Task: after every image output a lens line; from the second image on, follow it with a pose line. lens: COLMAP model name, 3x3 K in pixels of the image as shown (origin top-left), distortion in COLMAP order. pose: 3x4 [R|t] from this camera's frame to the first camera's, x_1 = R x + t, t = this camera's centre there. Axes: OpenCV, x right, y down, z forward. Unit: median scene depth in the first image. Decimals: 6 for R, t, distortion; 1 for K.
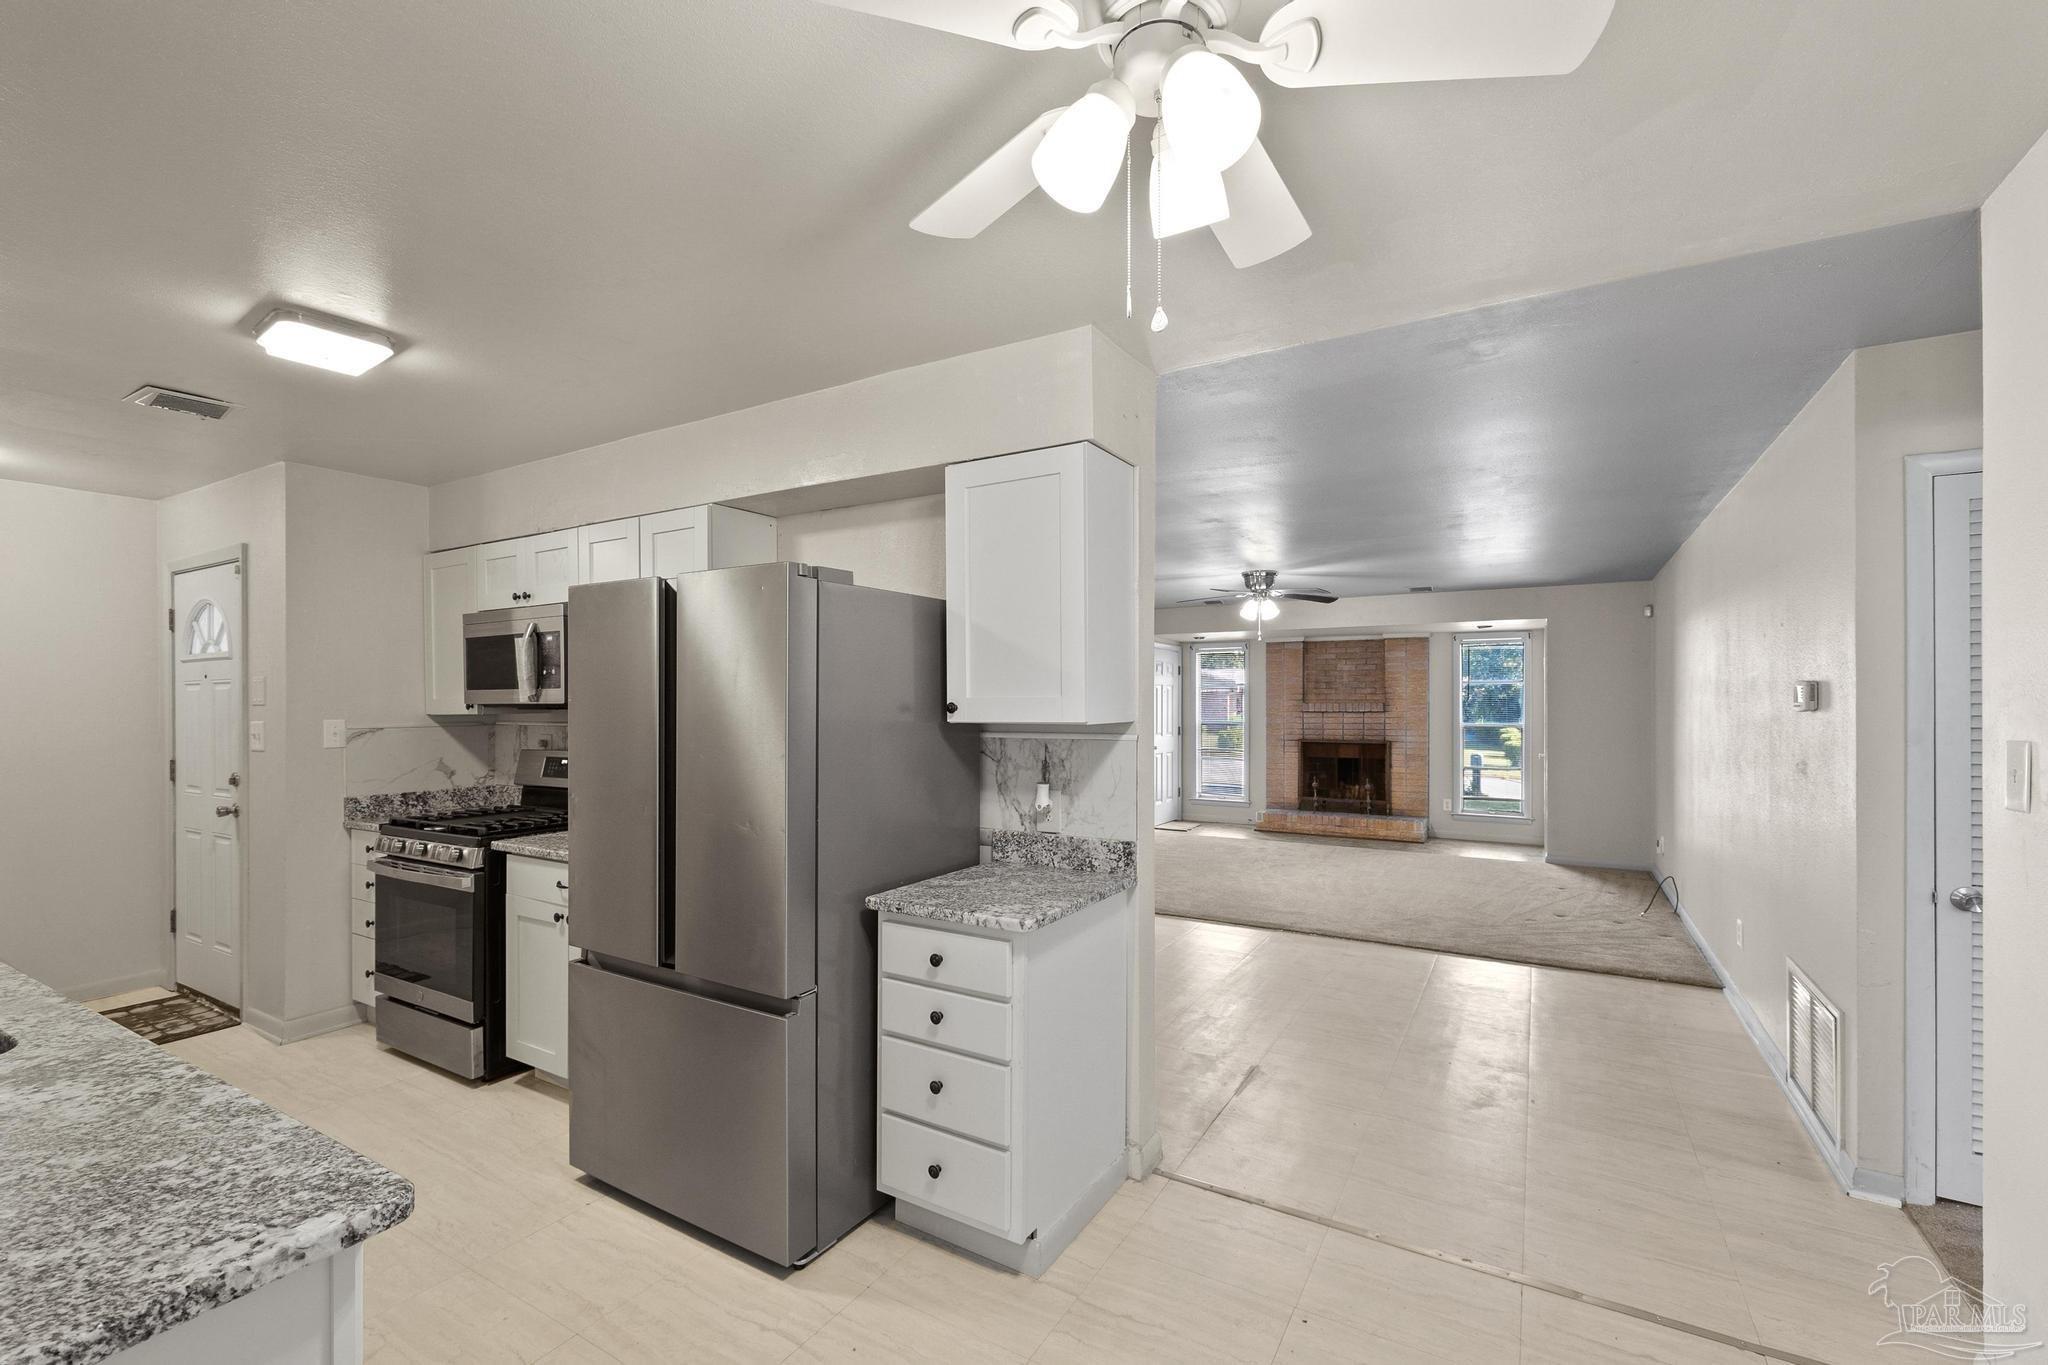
lens RADIAL K [[864.1, 0, 1034.5], [0, 864.1, 692.2], [0, 0, 1]] dist [-0.014838, 0.001836]
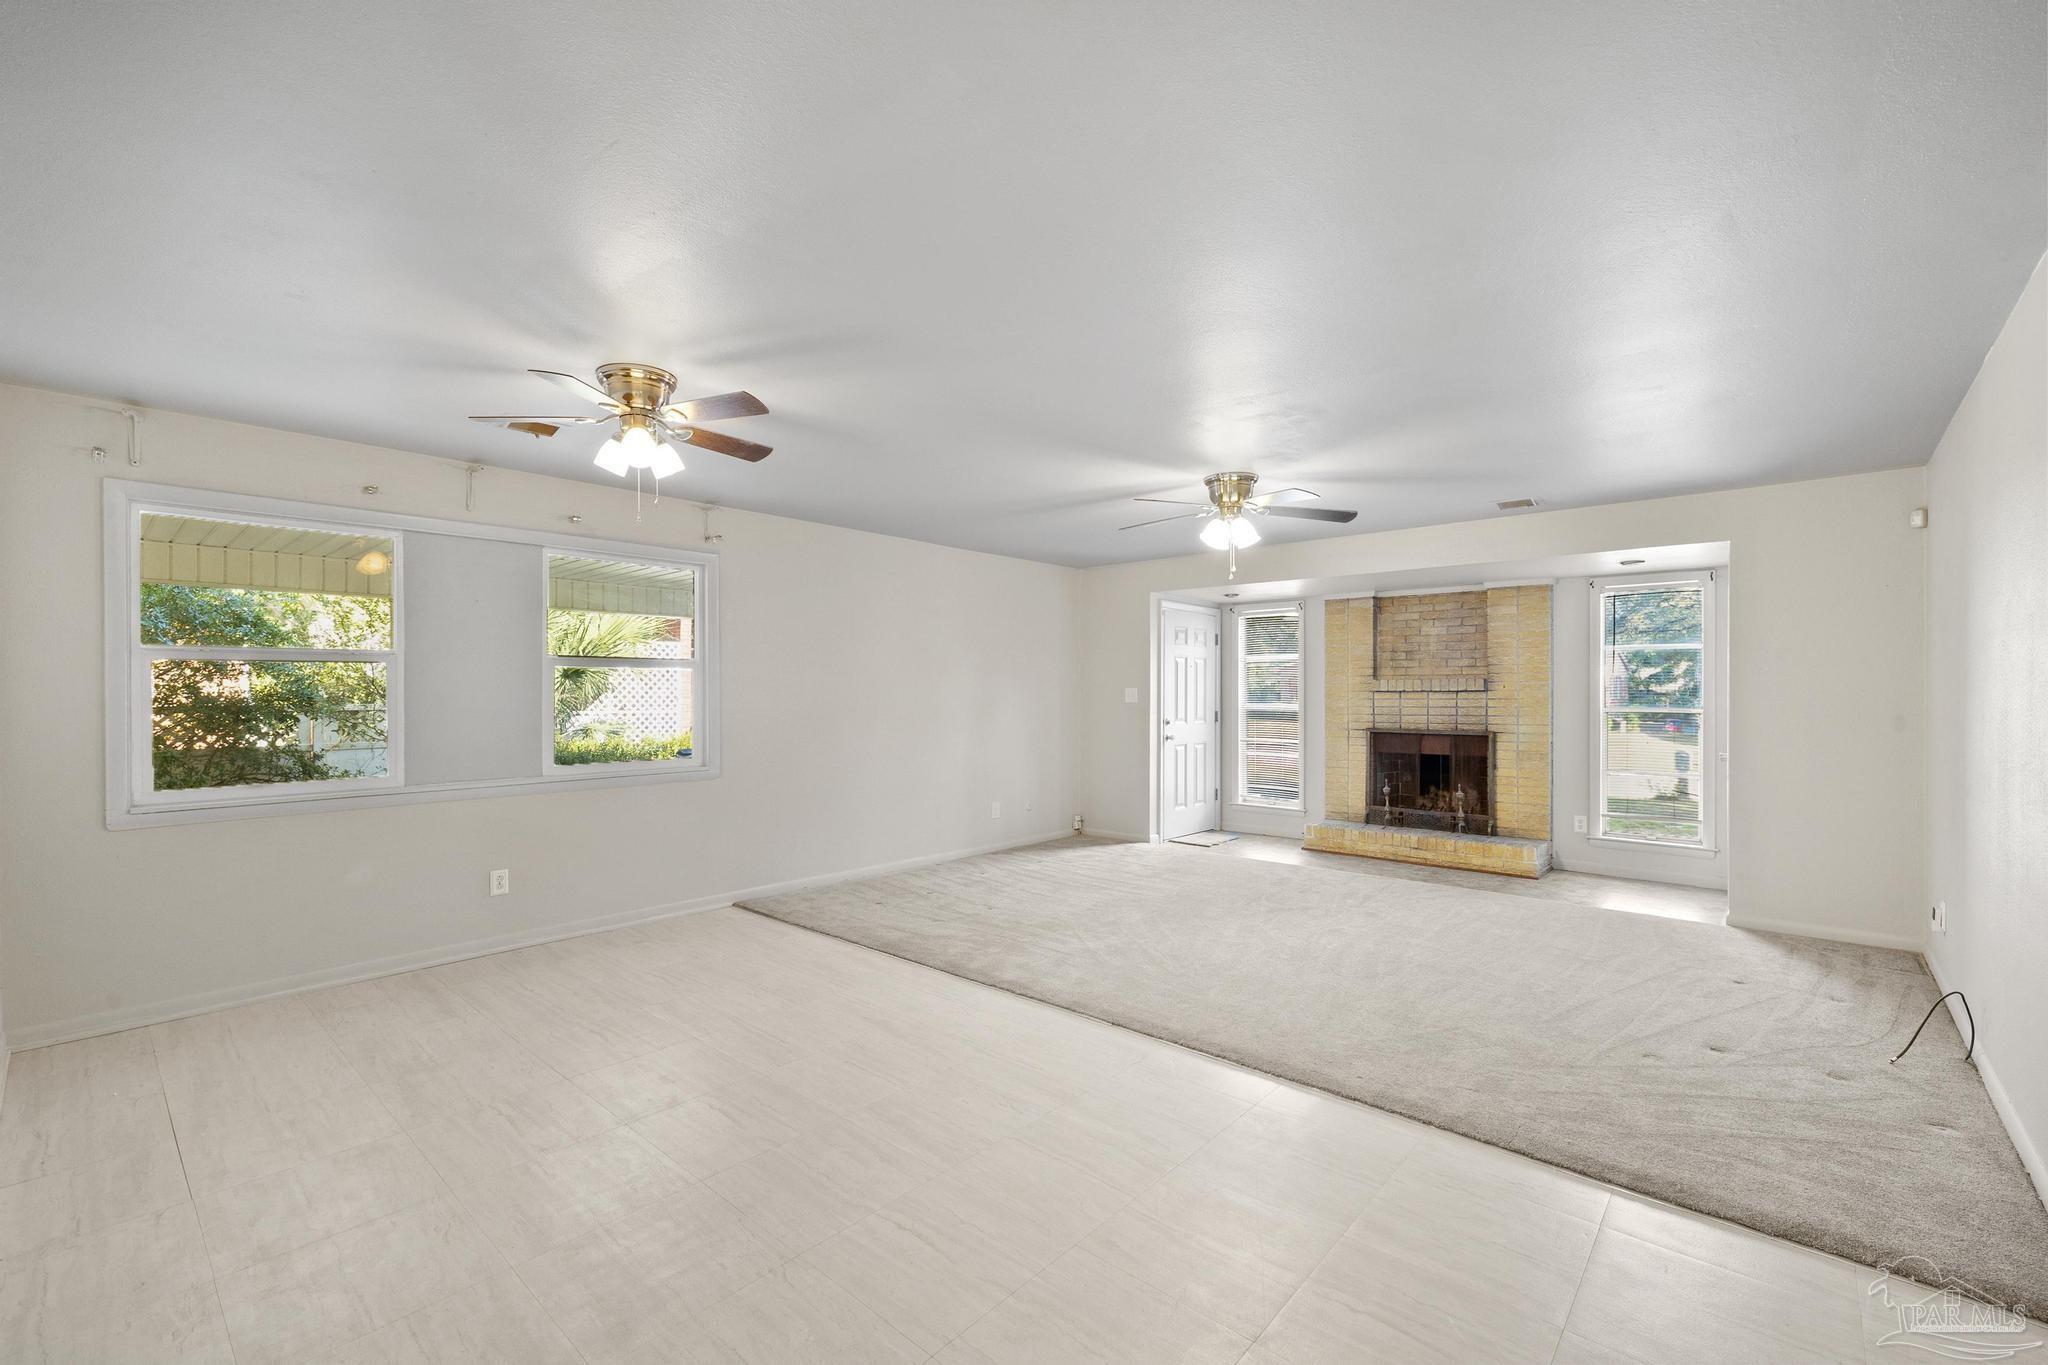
lens RADIAL K [[864.1, 0, 1013.1], [0, 864.1, 688.9], [0, 0, 1]] dist [-0.014838, 0.001836]
pose [[0.979156, -0.001876, -0.203103, 0.168240], [0.003592, 0.999961, 0.008079, 0.014353], [0.203080, -0.008640, 0.979124, 0.223729]]
